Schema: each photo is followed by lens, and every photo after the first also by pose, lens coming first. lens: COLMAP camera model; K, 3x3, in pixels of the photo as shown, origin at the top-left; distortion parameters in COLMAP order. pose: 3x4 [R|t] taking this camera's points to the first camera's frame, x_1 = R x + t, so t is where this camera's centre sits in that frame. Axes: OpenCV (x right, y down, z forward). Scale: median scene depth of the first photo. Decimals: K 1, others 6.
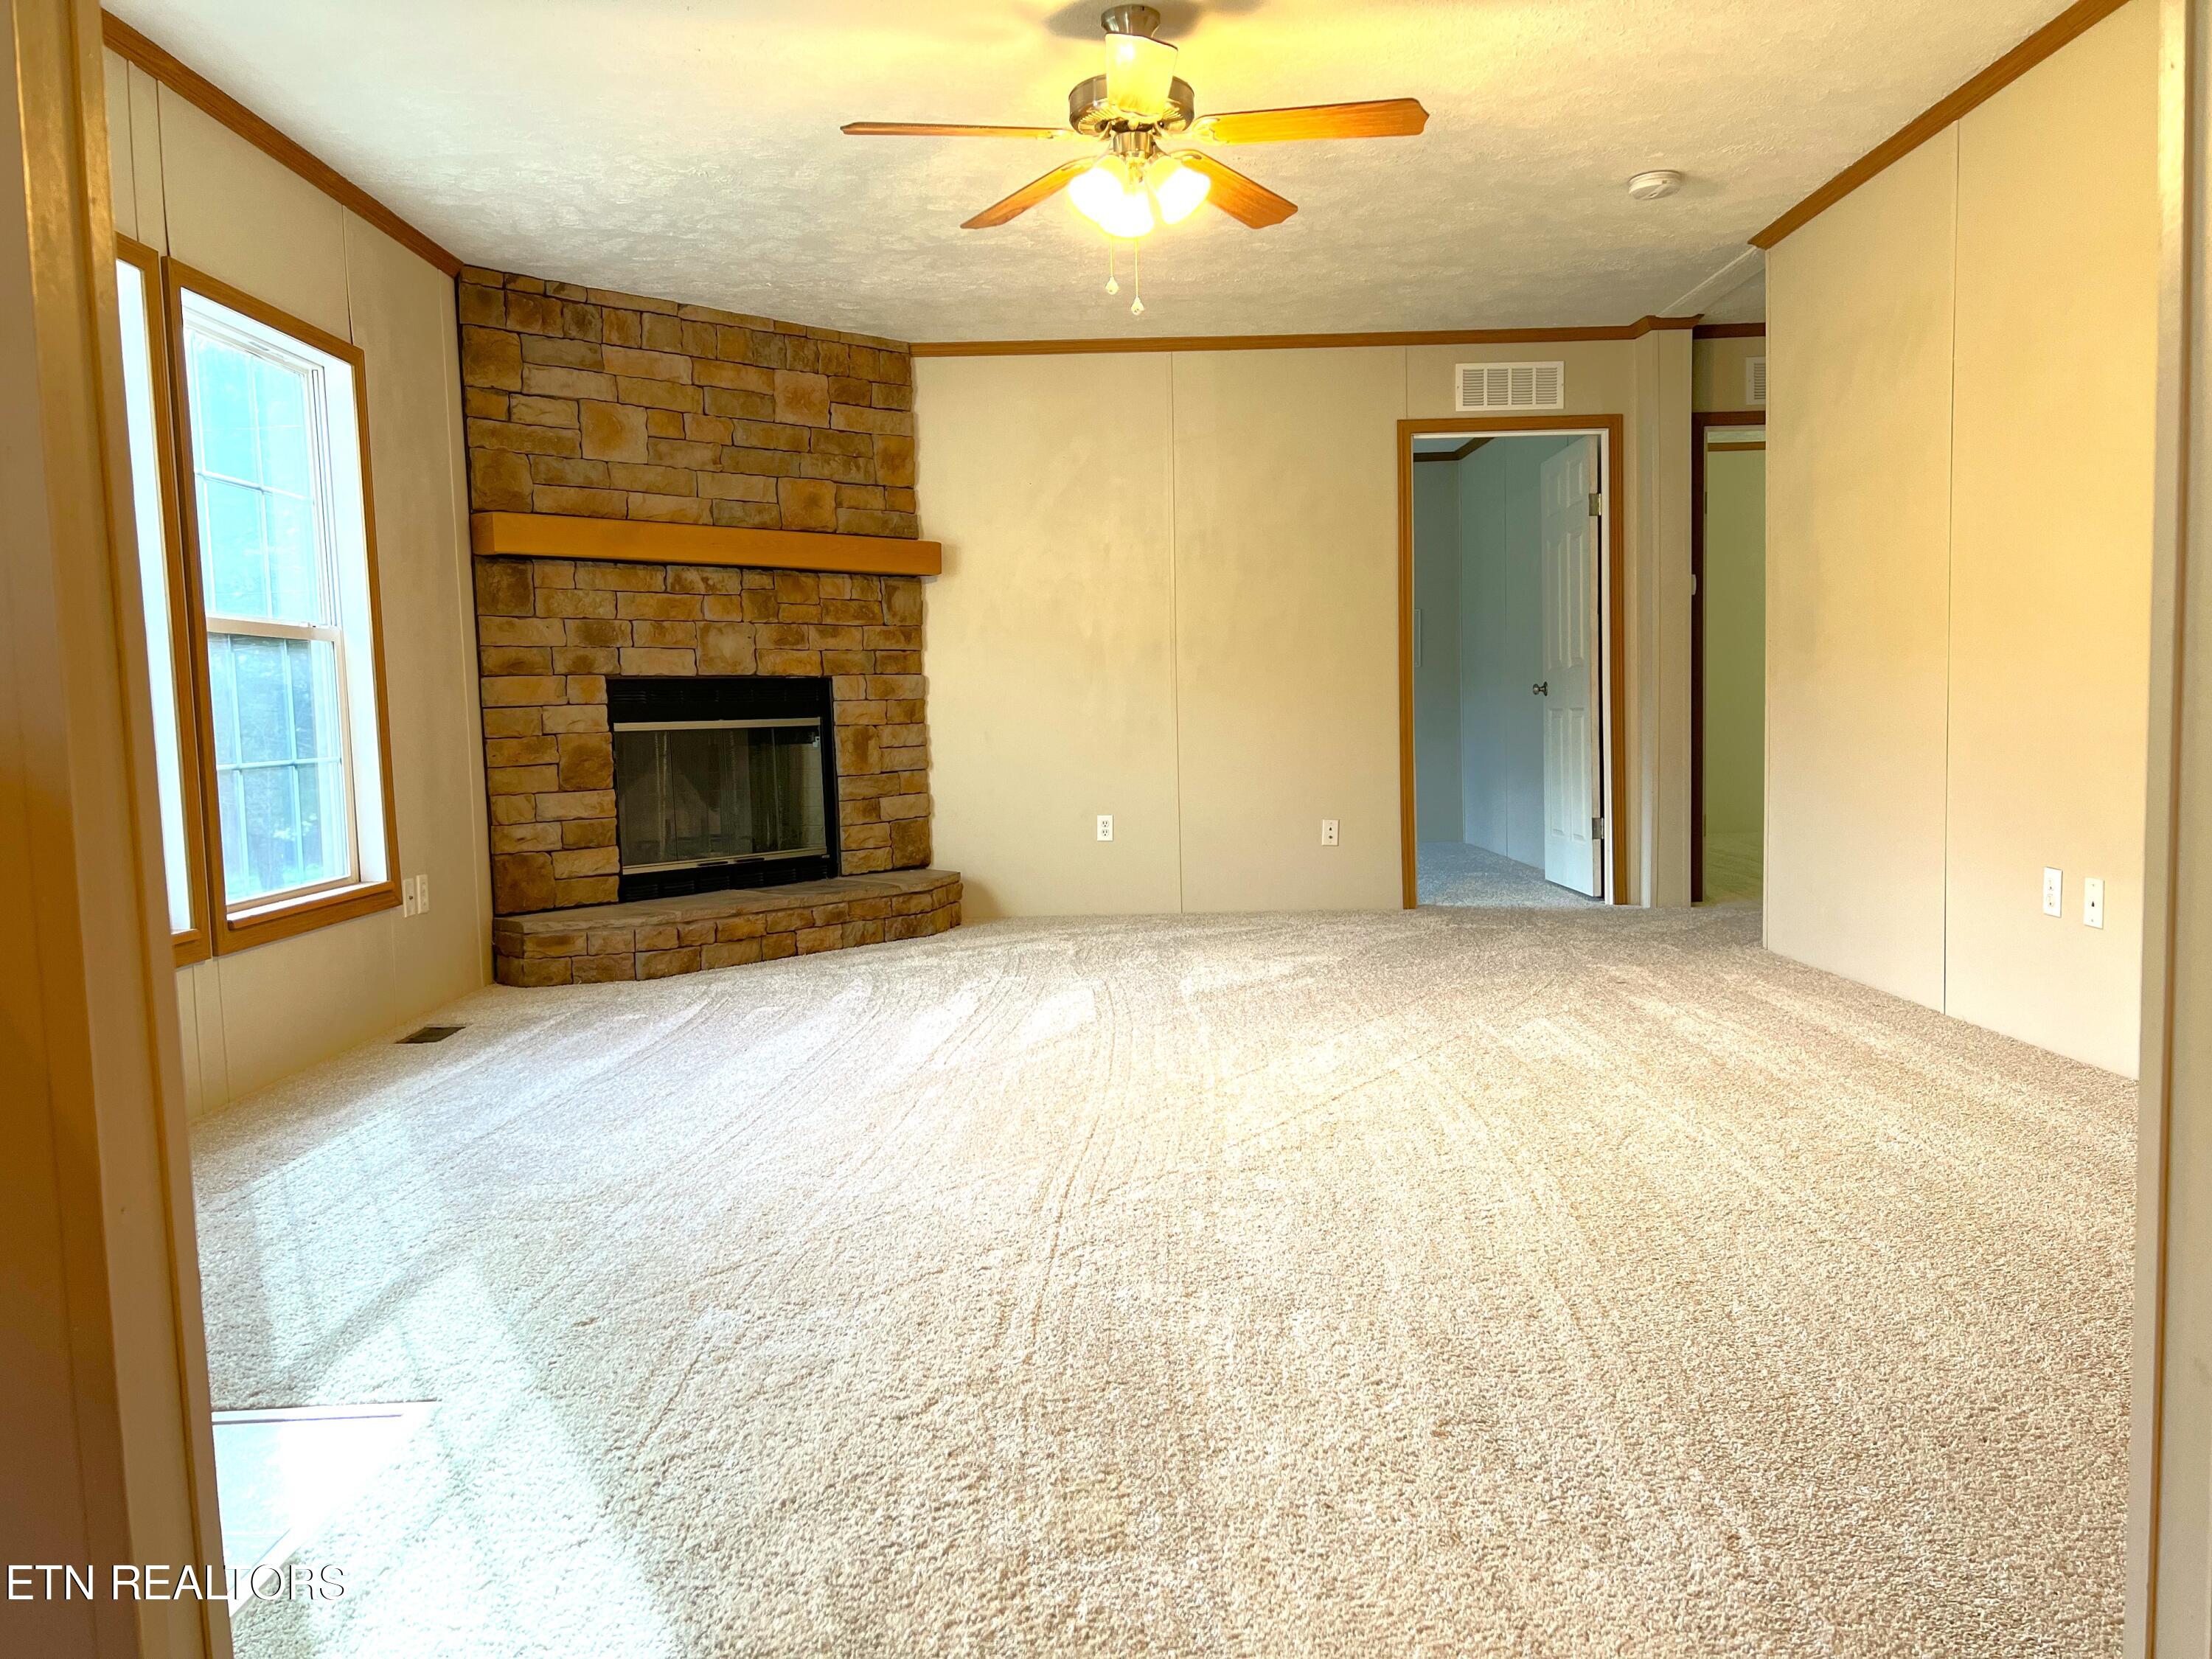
lens RADIAL K [[1649.7, 0, 1106.0], [0, 1649.7, 829.5], [0, 0, 1]] dist [0.060812, -0.051642]
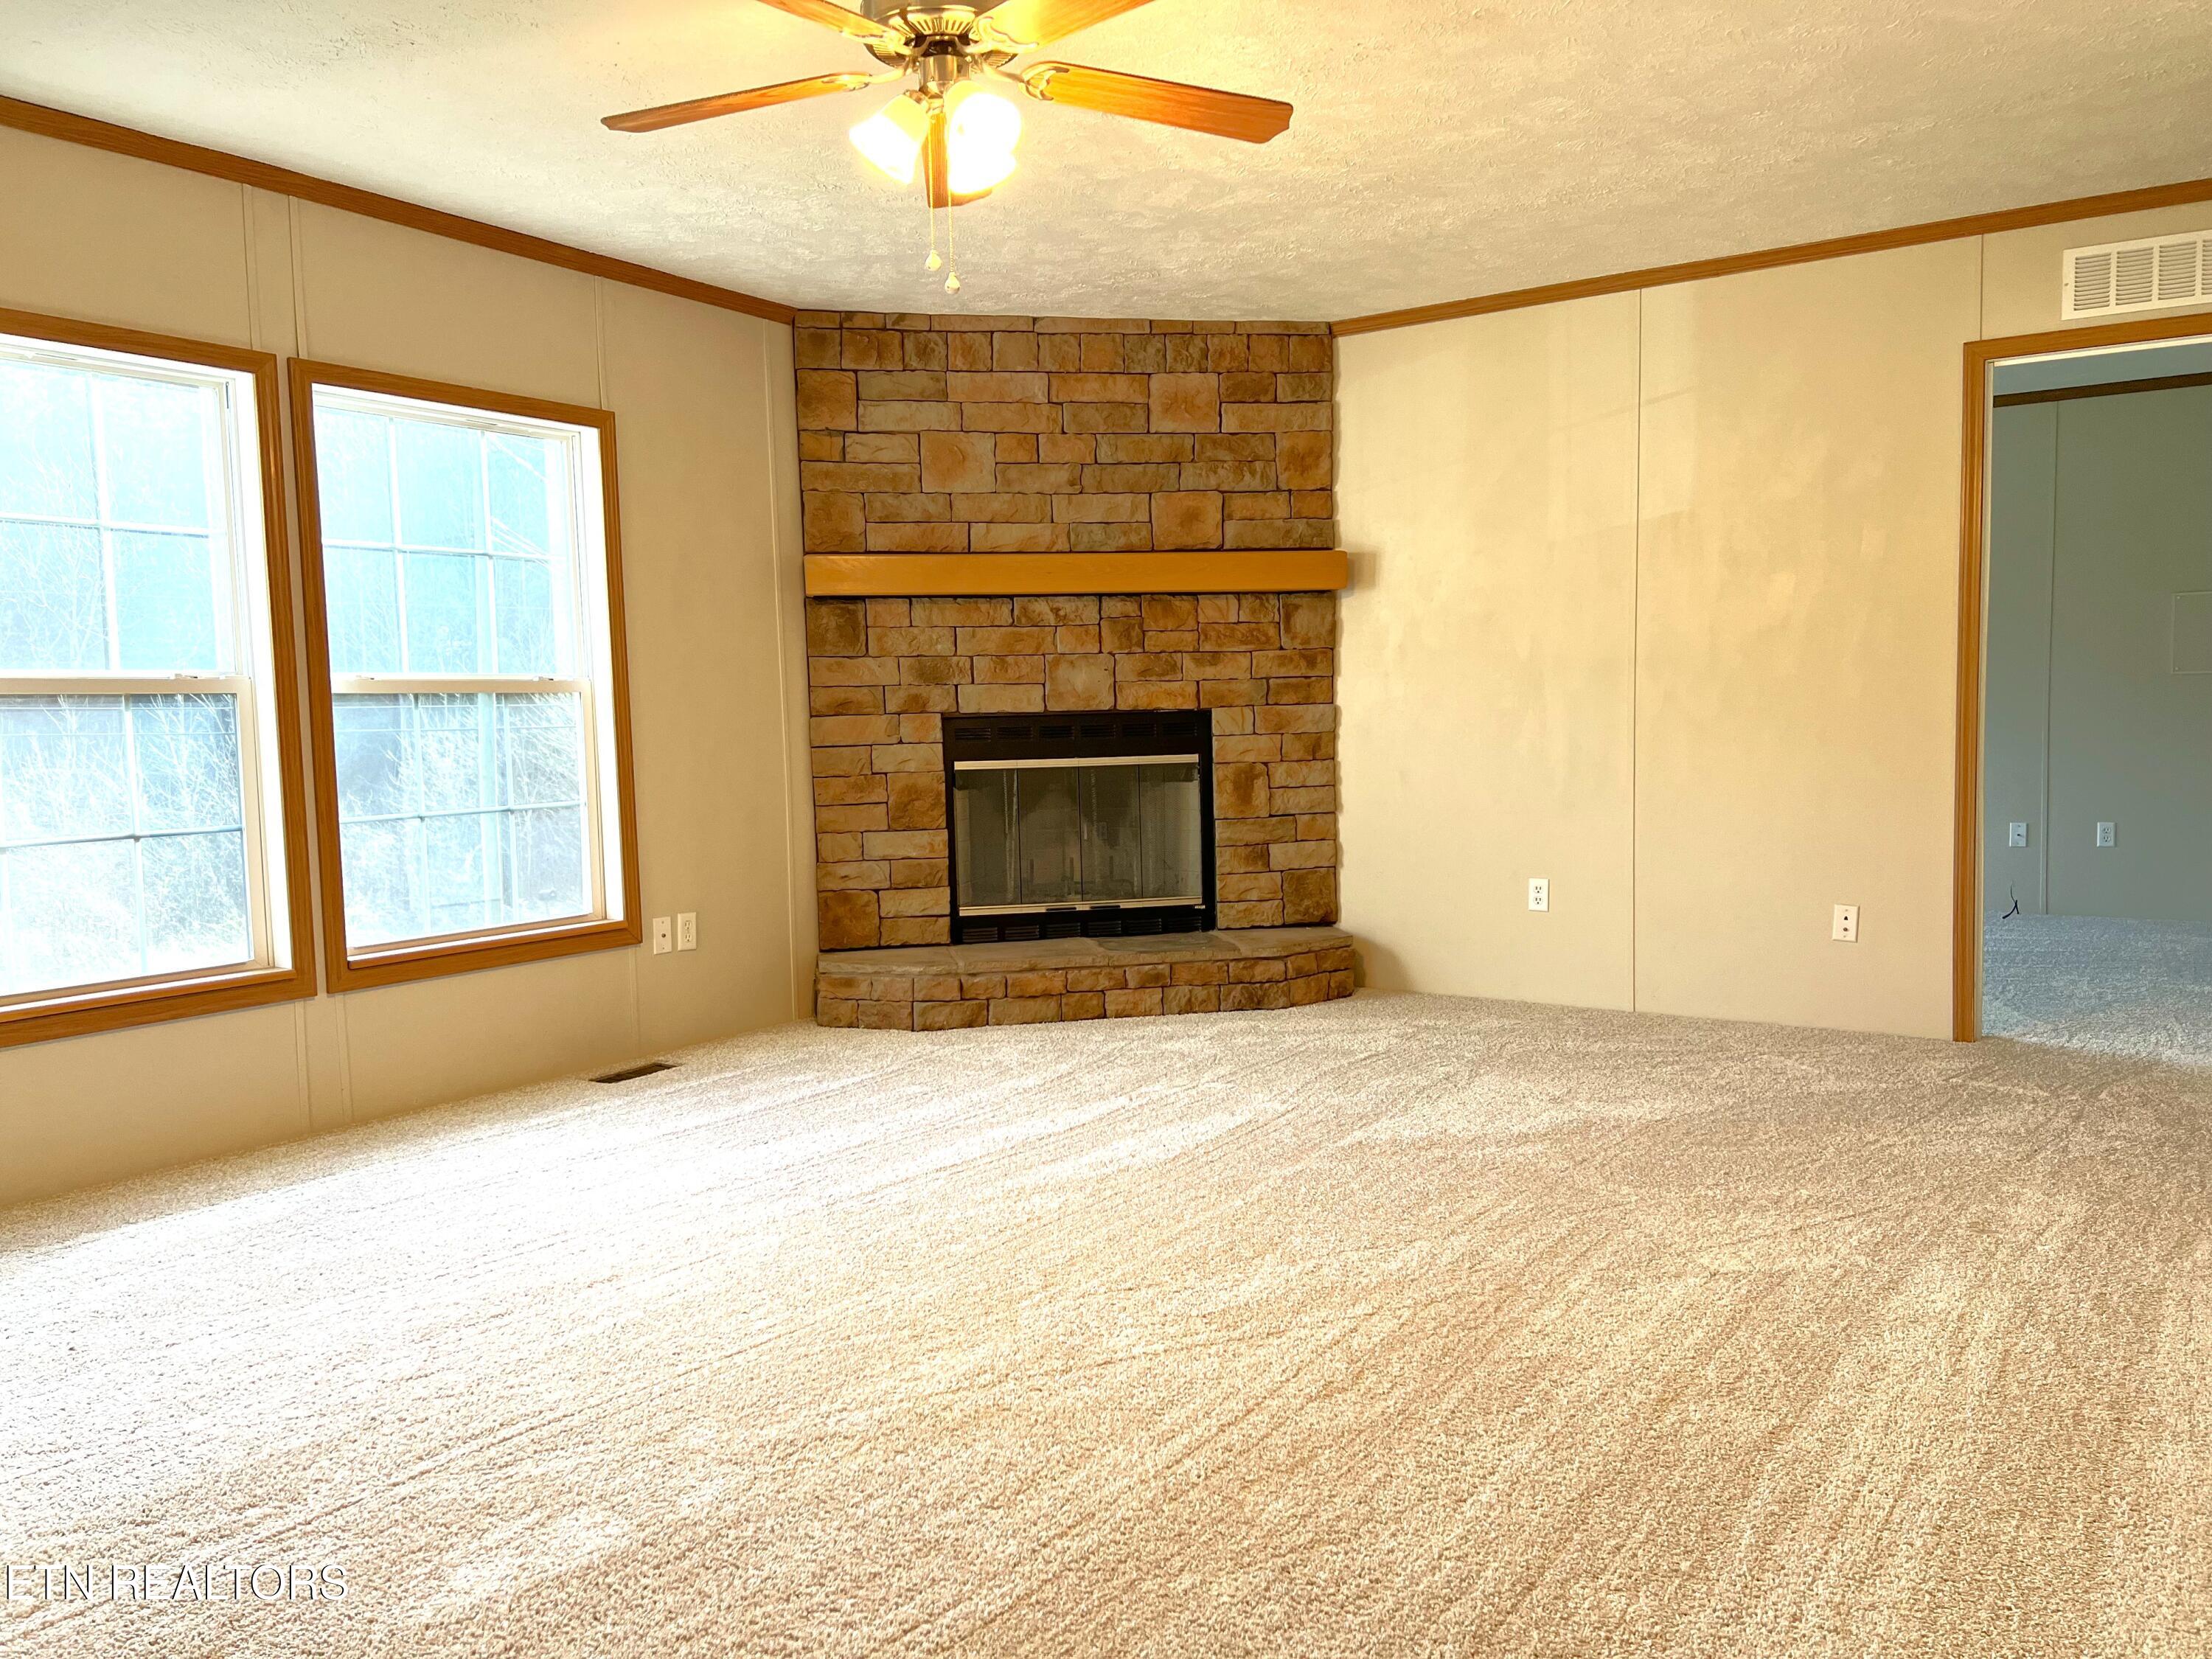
lens RADIAL K [[1644.0, 0, 1130.1], [0, 1644.0, 833.0], [0, 0, 1]] dist [0.131260, -0.188493]
pose [[0.827260, 0.050817, -0.559517, 0.326173], [-0.040435, 0.998704, 0.030922, -0.054524], [0.560363, -0.002956, 0.828242, 0.245157]]
